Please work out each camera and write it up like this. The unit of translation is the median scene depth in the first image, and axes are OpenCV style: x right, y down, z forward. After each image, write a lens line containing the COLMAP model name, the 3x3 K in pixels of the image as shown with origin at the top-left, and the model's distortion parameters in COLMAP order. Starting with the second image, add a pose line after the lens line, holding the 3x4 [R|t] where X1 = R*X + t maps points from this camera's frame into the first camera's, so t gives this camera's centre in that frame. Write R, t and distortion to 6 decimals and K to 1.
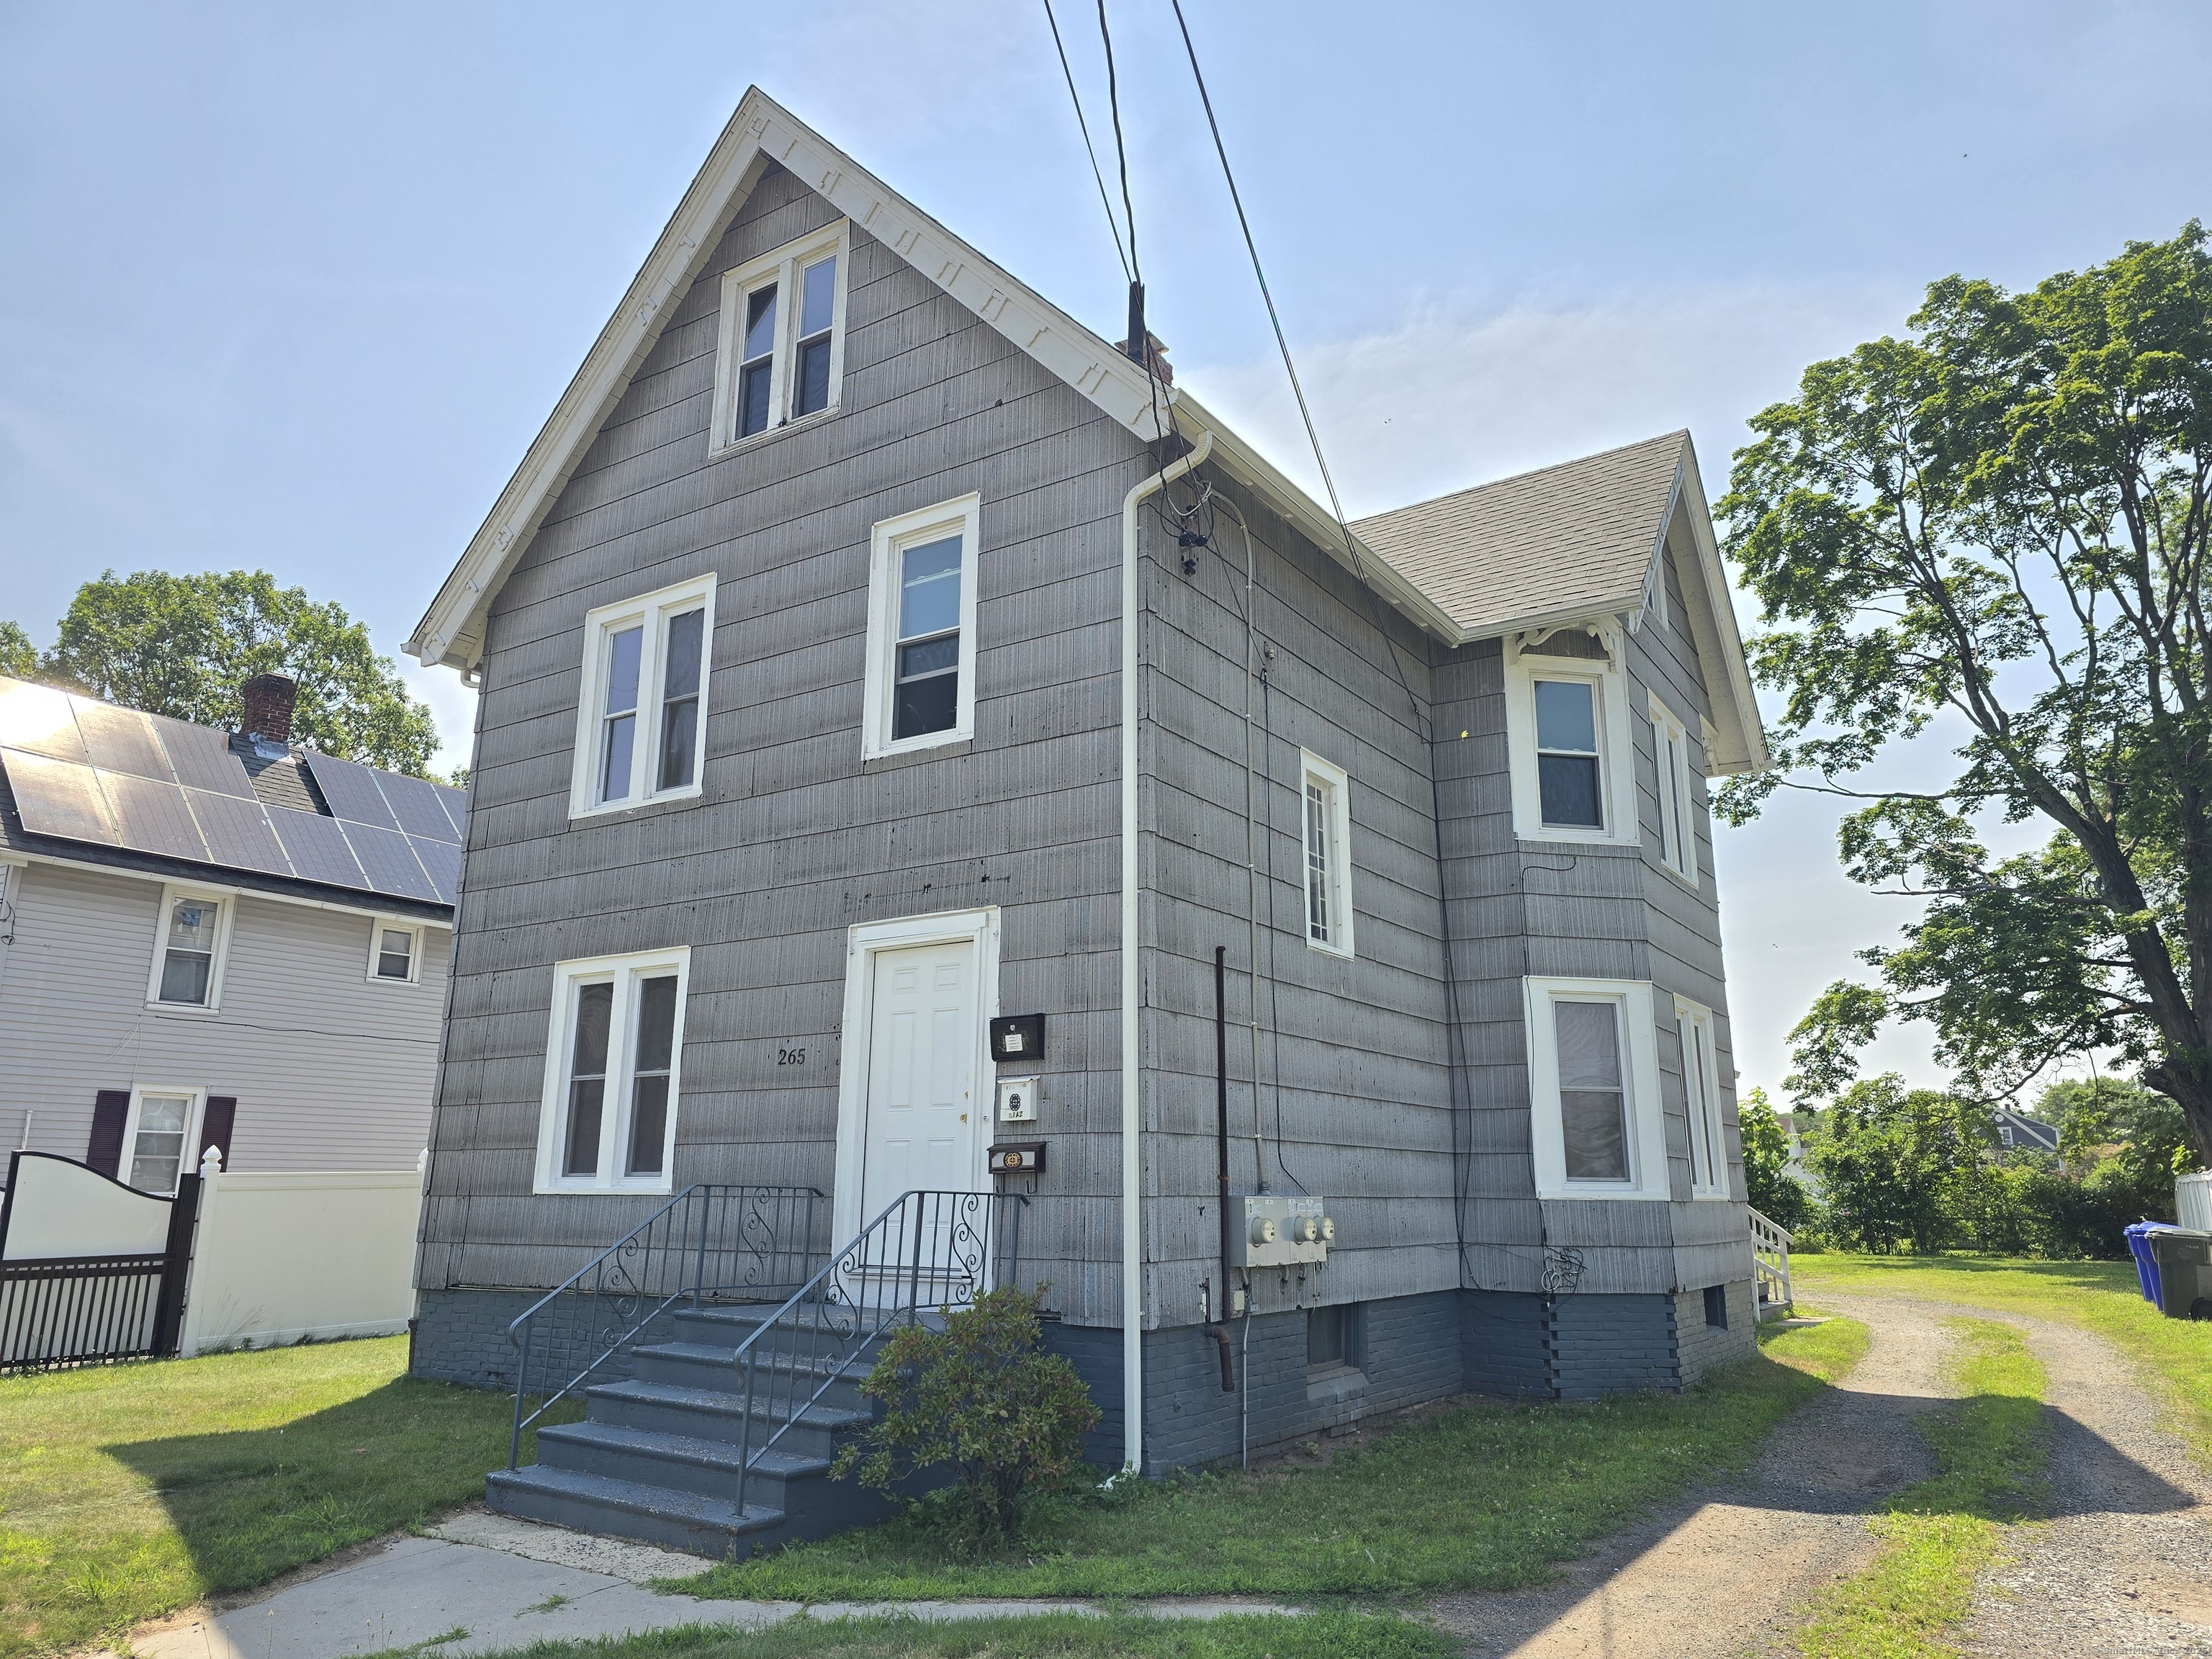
lens RADIAL K [[1467.3, 0, 1111.5], [0, 1467.3, 826.4], [0, 0, 1]] dist [0.054862, -0.051221]
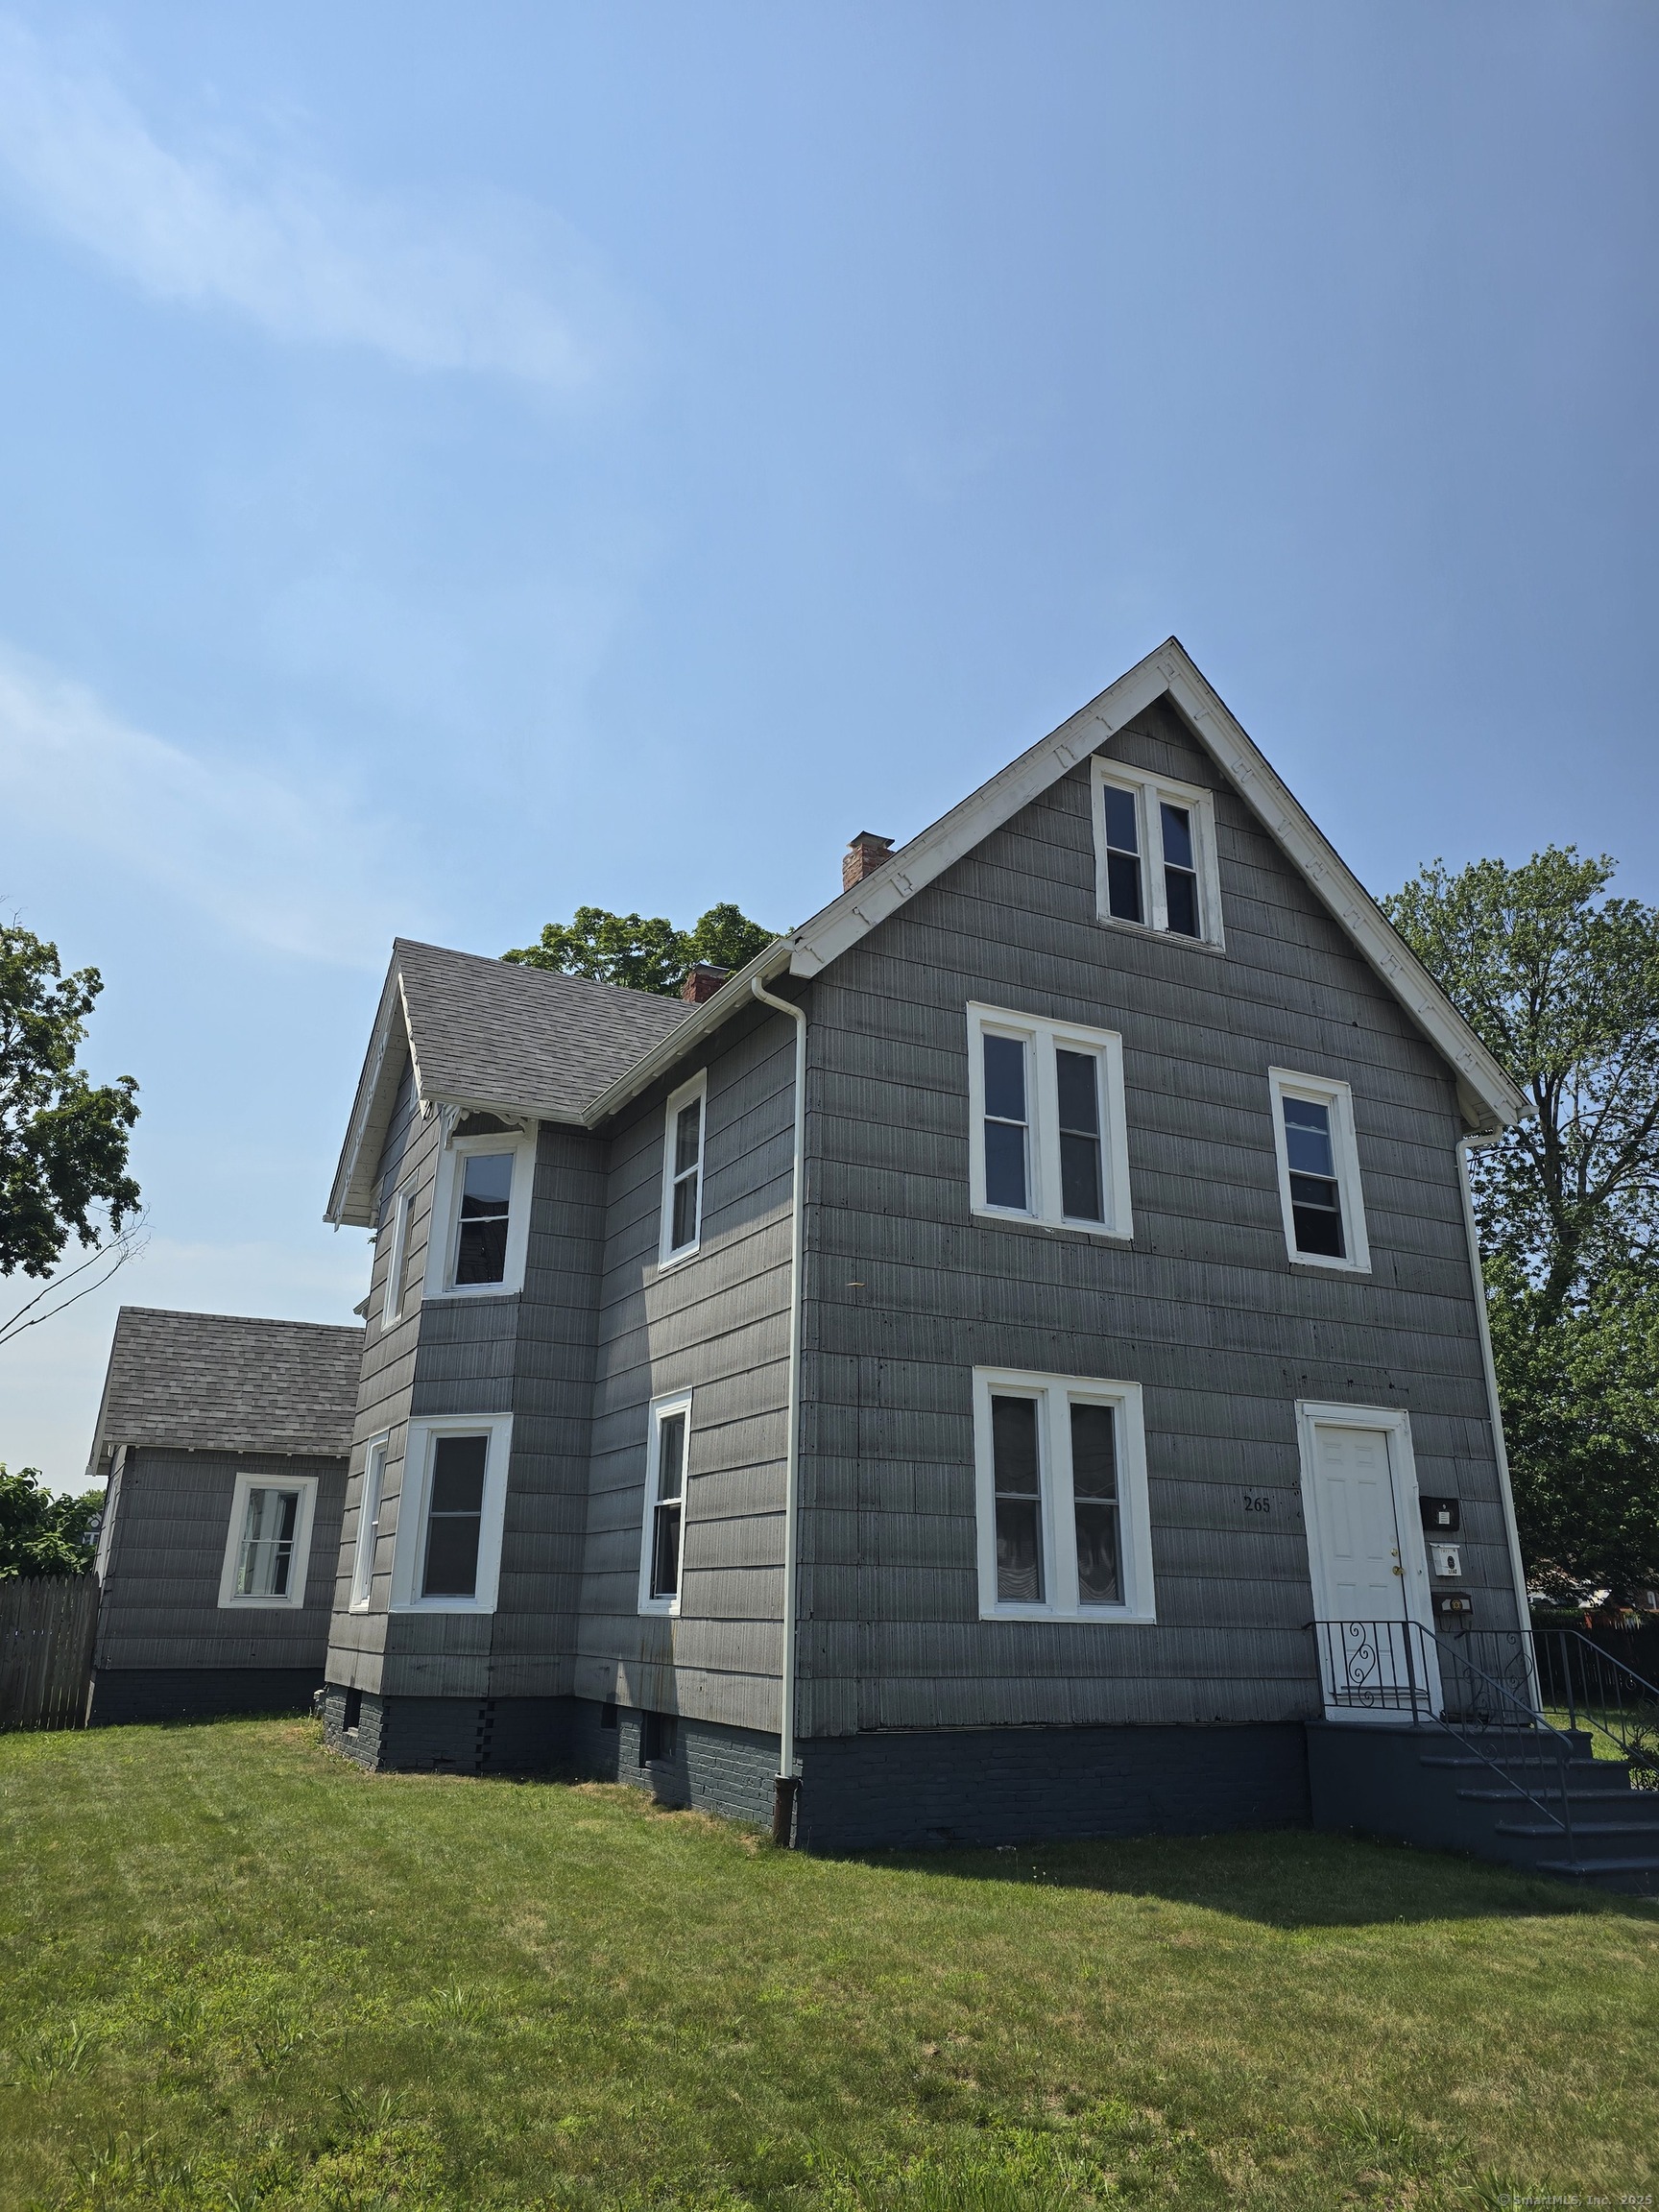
lens RADIAL K [[1499.0, 0, 823.5], [0, 1499.0, 1090.1], [0, 0, 1]] dist [0.059769, -0.047093]
pose [[0.497719, 0.292077, 0.816681, -1.361295], [-0.219778, 0.953334, -0.207008, 0.156046], [-0.839032, -0.076456, 0.538684, 0.625926]]
